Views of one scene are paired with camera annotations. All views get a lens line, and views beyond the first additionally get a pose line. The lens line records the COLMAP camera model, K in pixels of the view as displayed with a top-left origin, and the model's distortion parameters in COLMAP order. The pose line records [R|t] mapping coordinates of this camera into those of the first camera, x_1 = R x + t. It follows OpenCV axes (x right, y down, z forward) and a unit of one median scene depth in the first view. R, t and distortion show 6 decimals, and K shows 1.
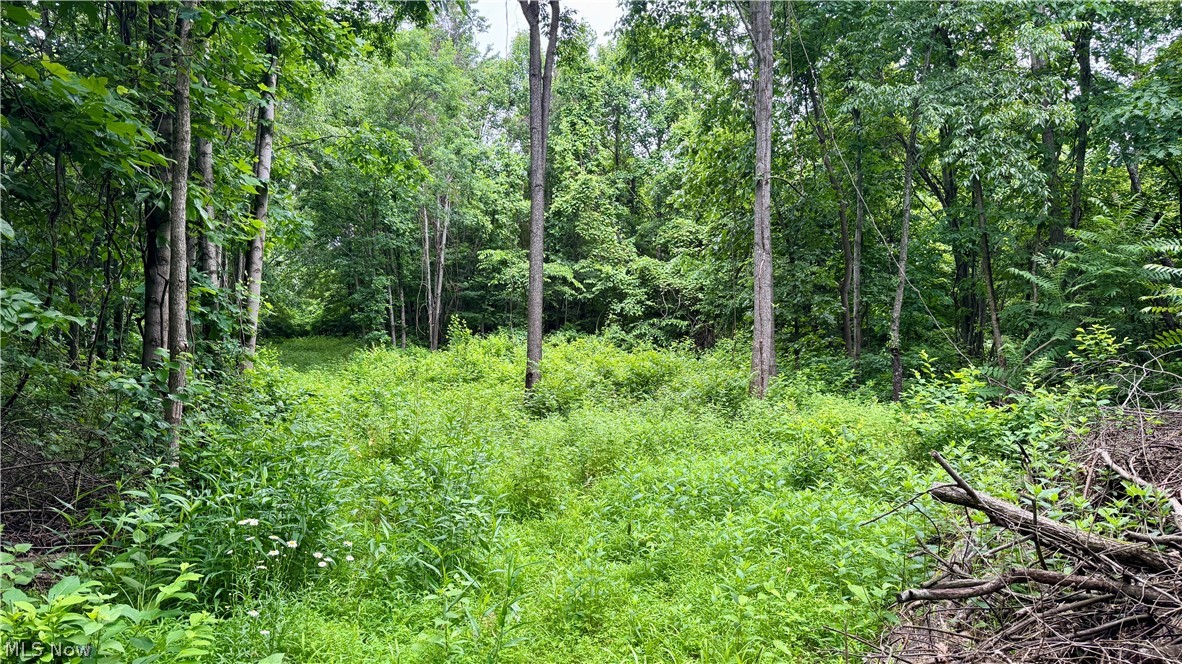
lens RADIAL K [[834.1, 0, 593.8], [0, 834.1, 333.7], [0, 0, 1]] dist [0.137822, -0.177922]
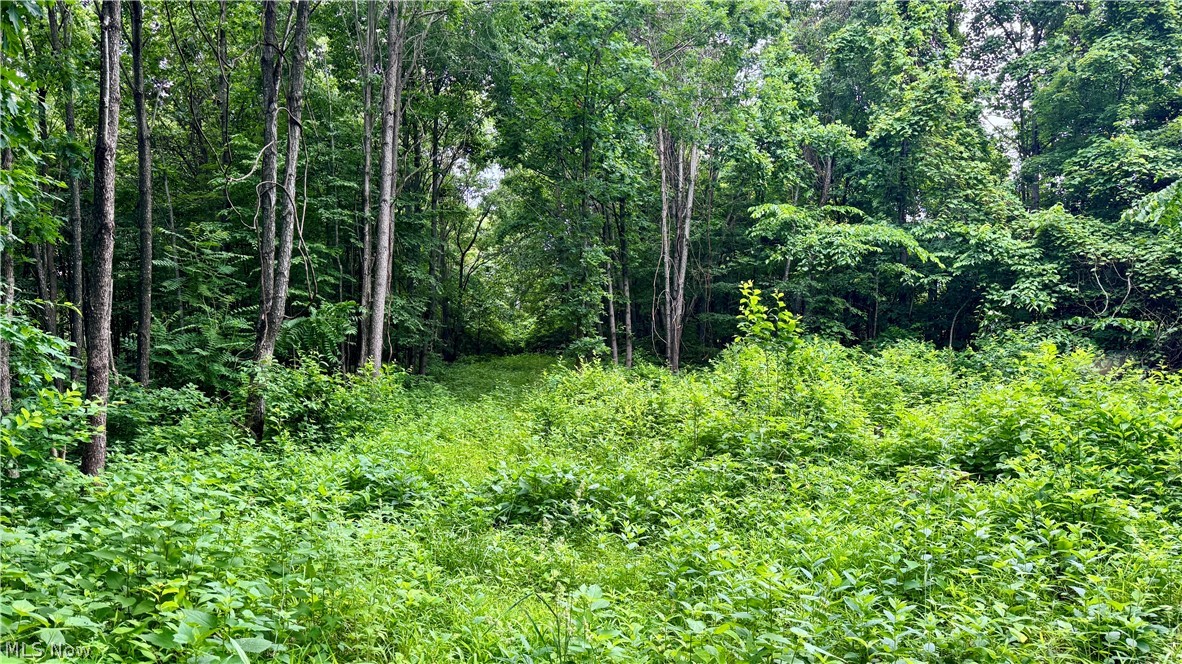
lens RADIAL K [[834.1, 0, 593.8], [0, 834.1, 333.7], [0, 0, 1]] dist [0.137822, -0.177922]
pose [[0.966485, -0.002850, -0.256707, -0.088570], [-0.003954, 0.999655, -0.025982, 0.008900], [0.256693, 0.026126, 0.966140, 0.373330]]
